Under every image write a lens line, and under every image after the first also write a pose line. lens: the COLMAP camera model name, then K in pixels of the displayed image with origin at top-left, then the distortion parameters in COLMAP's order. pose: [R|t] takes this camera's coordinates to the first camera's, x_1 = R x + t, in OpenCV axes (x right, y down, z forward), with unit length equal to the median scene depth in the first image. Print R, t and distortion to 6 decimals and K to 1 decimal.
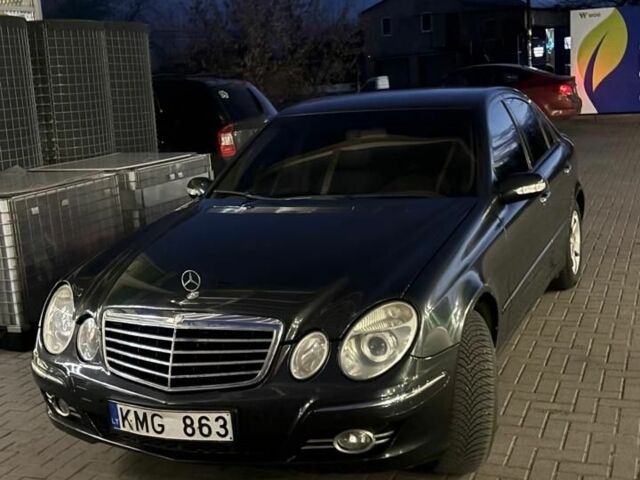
lens RADIAL K [[847.8, 0, 320.0], [0, 847.8, 240.0], [0, 0, 1]] dist [0.252064, -0.933230]
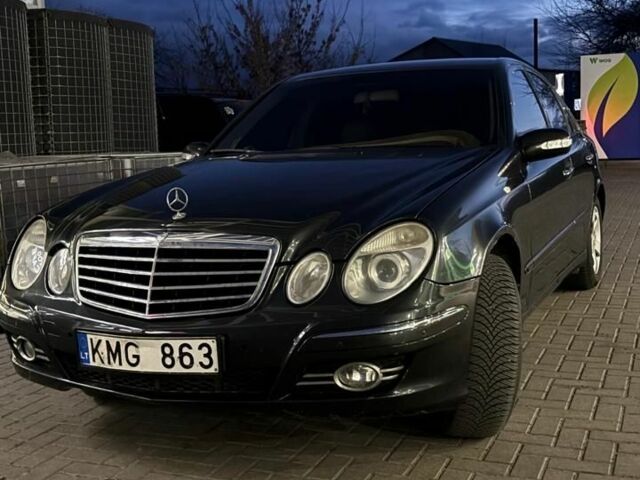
lens RADIAL K [[847.8, 0, 320.0], [0, 847.8, 240.0], [0, 0, 1]] dist [0.252064, -0.933230]
pose [[0.999644, 0.026048, -0.005690, 0.002466], [-0.026386, 0.997143, -0.070782, 0.133258], [0.003830, 0.070907, 0.997476, 0.109103]]
